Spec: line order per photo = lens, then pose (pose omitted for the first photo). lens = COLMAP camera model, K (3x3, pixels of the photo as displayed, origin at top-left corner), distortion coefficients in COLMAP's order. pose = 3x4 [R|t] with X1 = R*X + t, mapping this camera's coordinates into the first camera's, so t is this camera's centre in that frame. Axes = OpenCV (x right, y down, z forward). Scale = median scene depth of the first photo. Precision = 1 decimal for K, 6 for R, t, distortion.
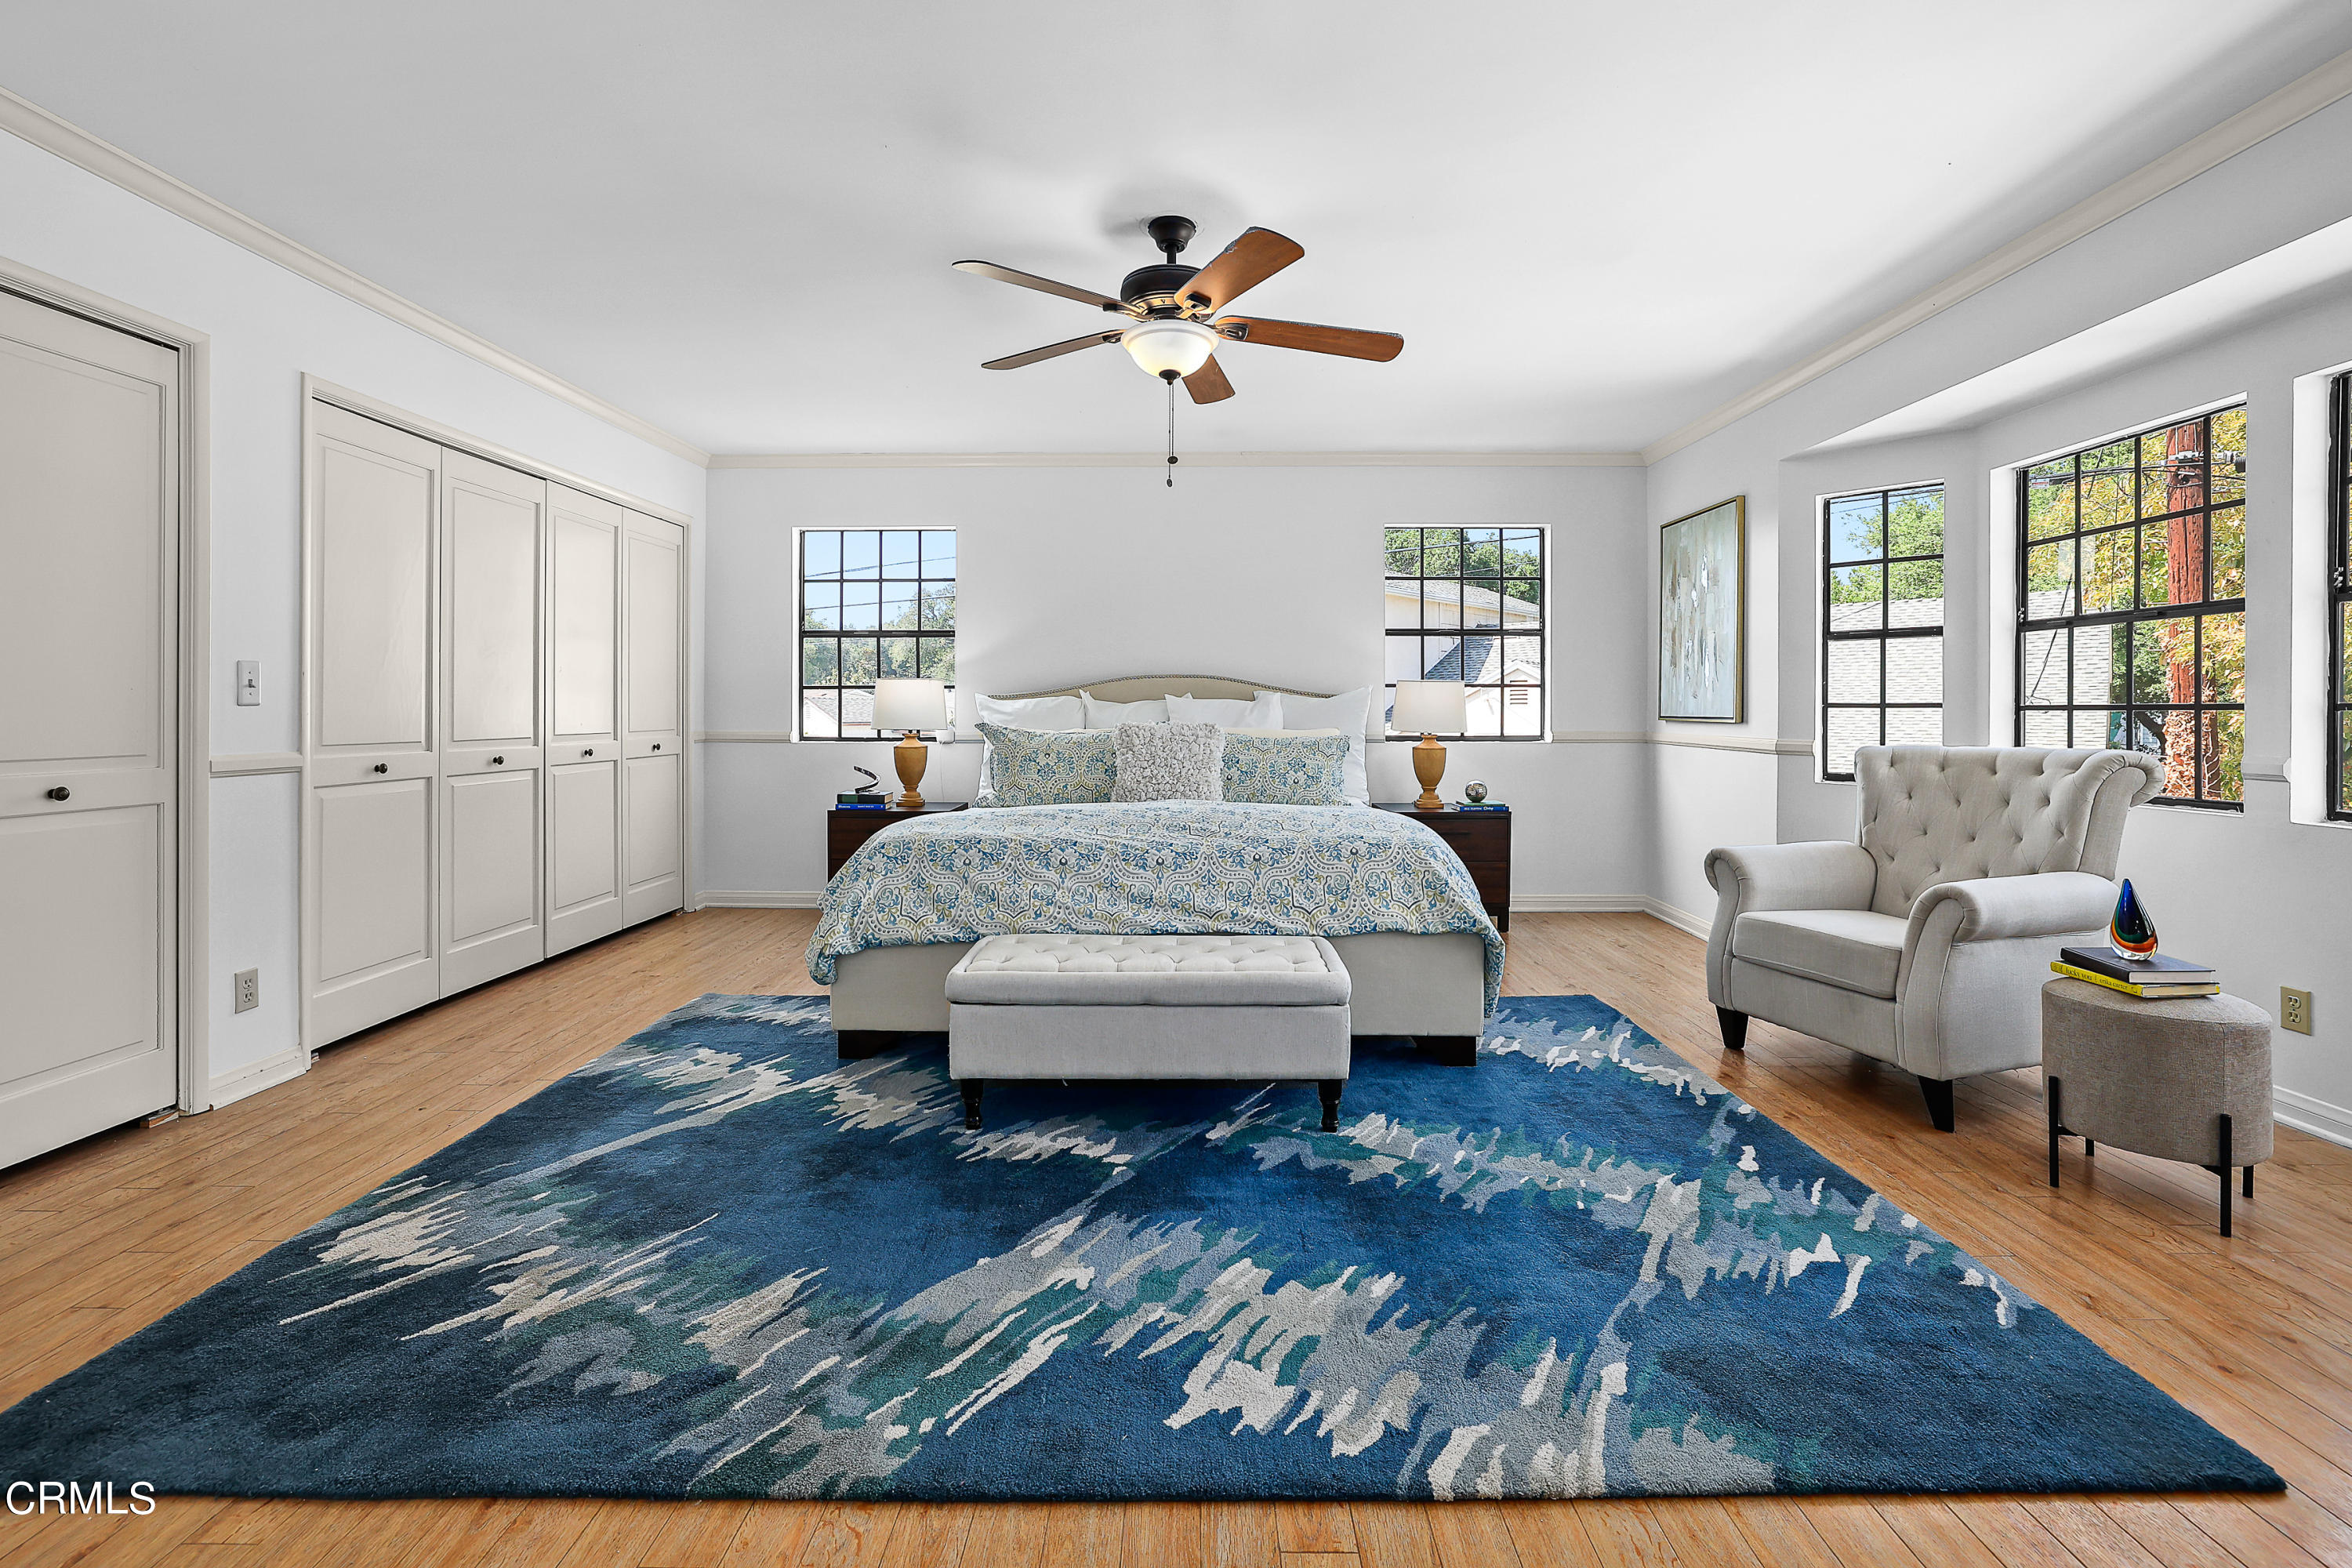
lens RADIAL K [[1018.2, 0, 1188.1], [0, 1018.2, 724.5], [0, 0, 1]] dist [-0.032242, 0.007028]
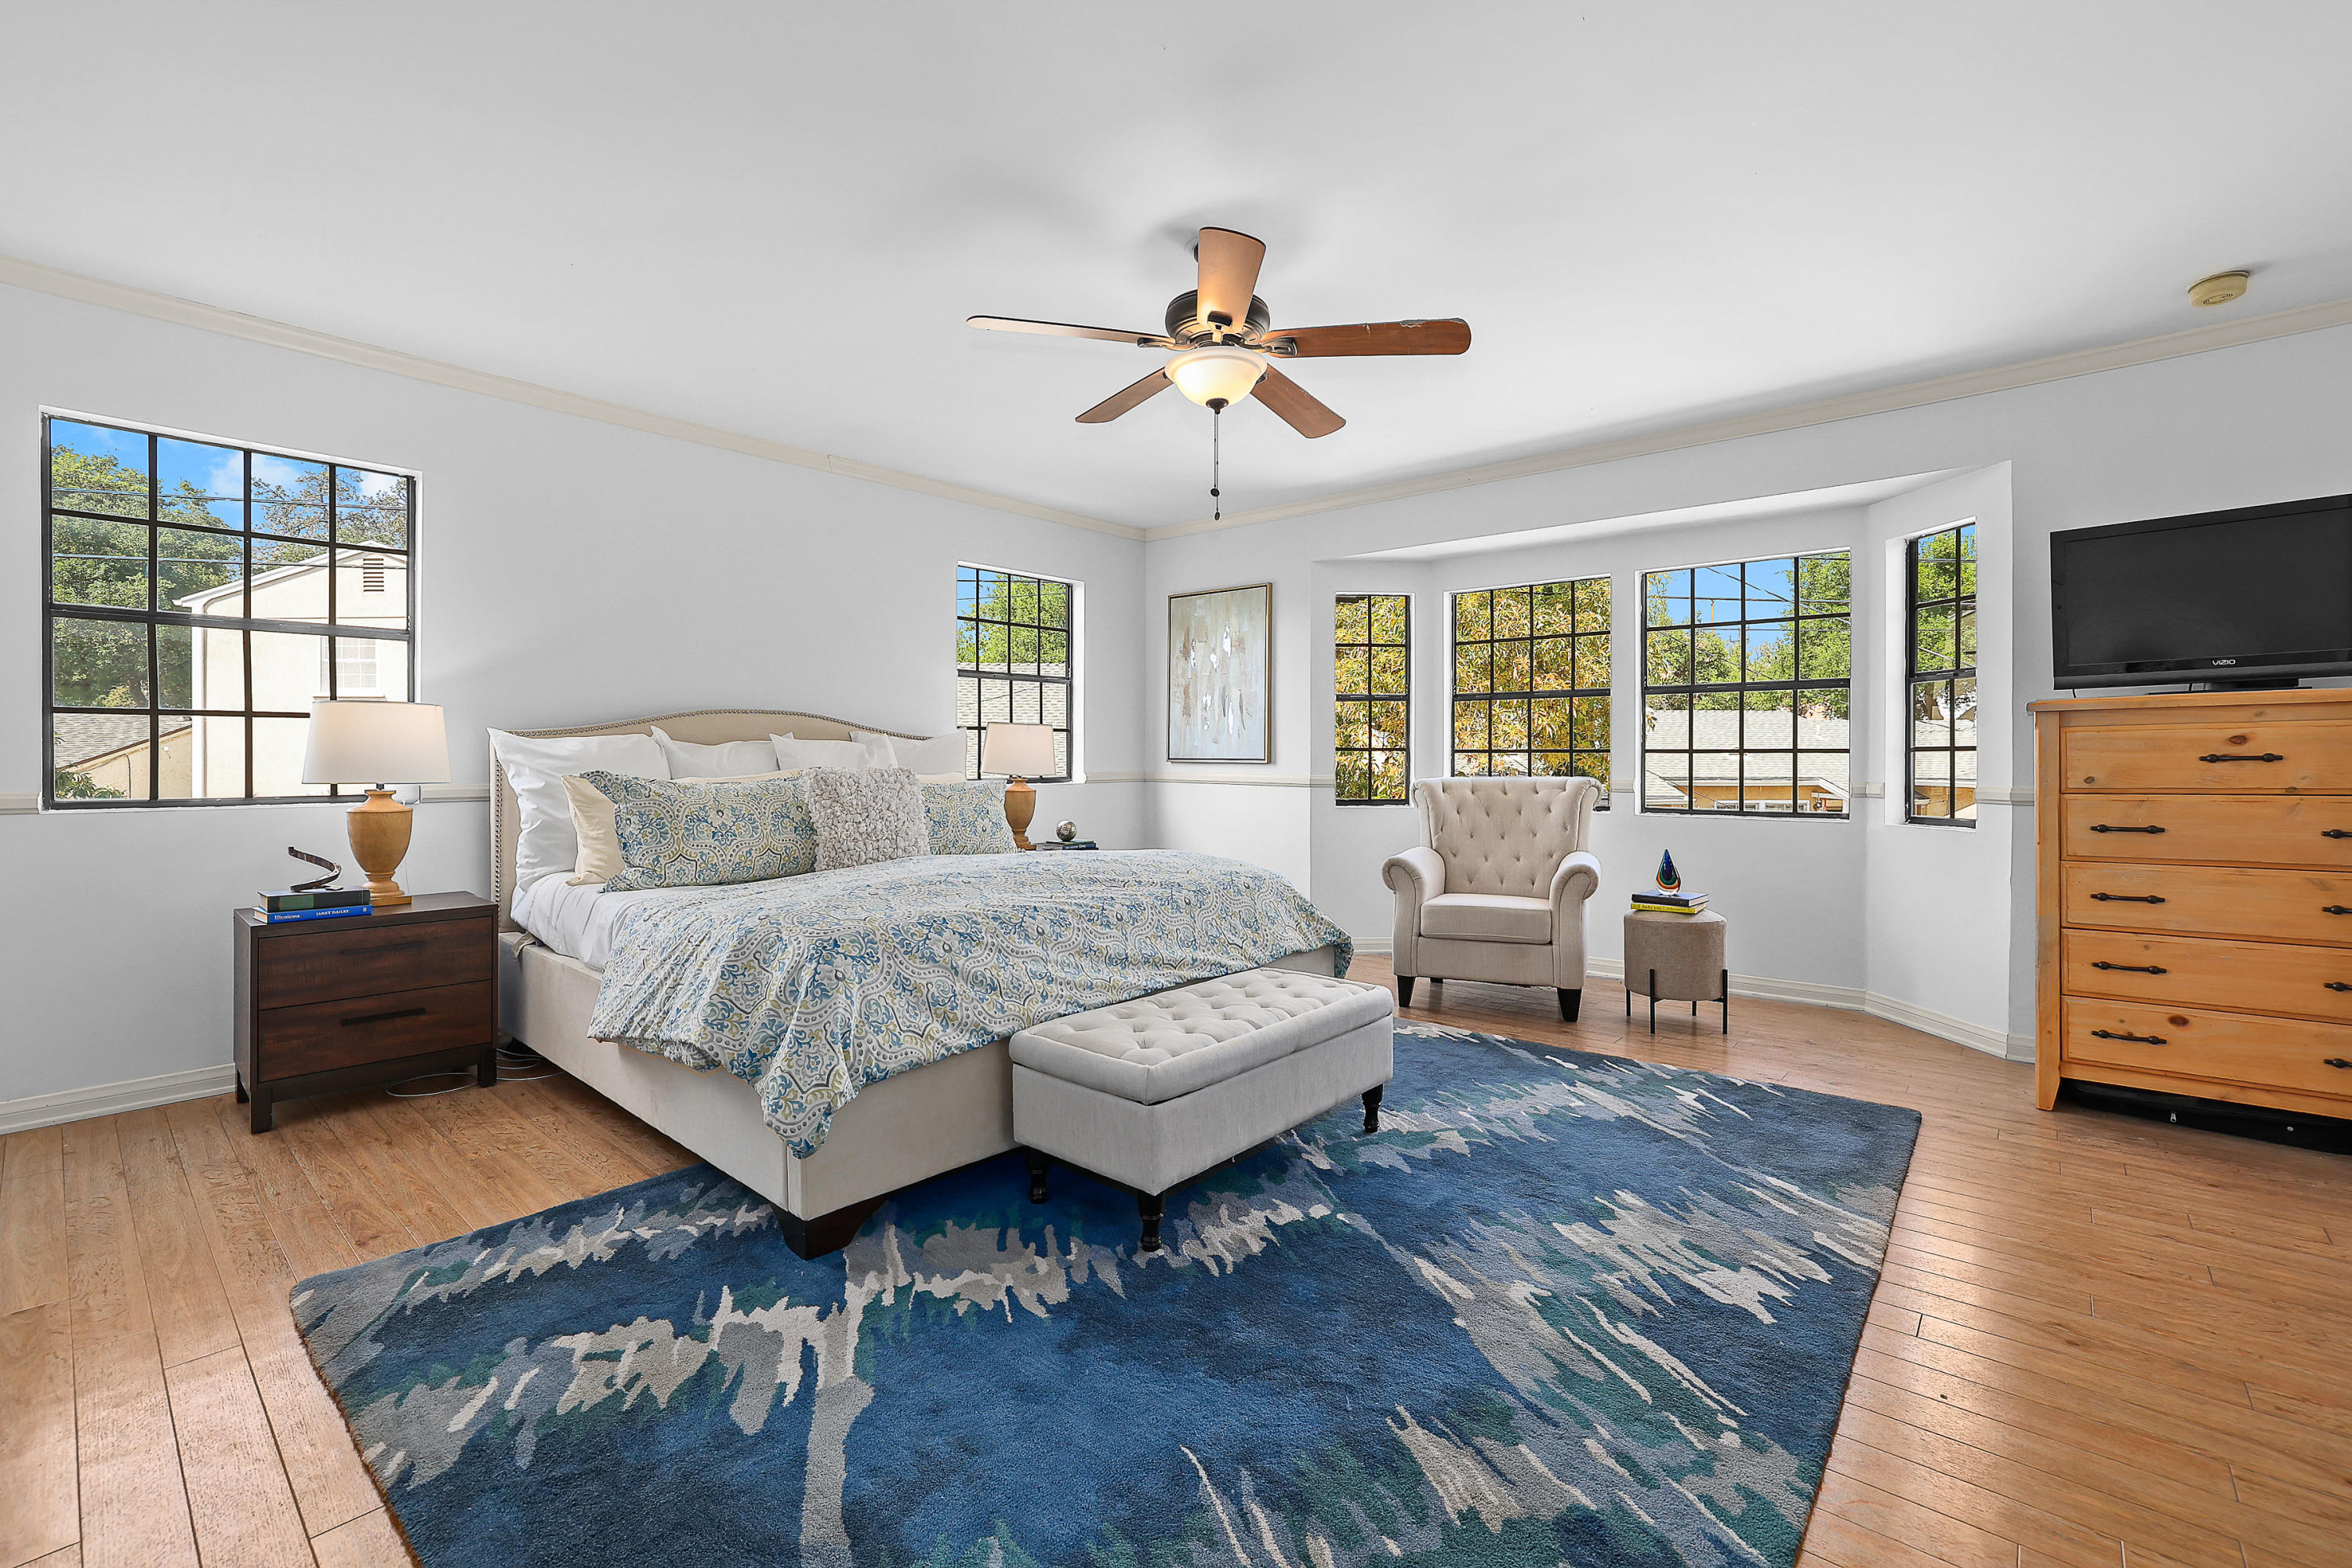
lens RADIAL K [[1018.2, 0, 1181.0], [0, 1018.2, 774.2], [0, 0, 1]] dist [-0.032242, 0.007028]
pose [[0.644285, -0.014783, 0.764642, -0.879577], [0.009364, 0.999891, 0.011441, -0.005876], [-0.764728, -0.000211, 0.644353, 0.462480]]
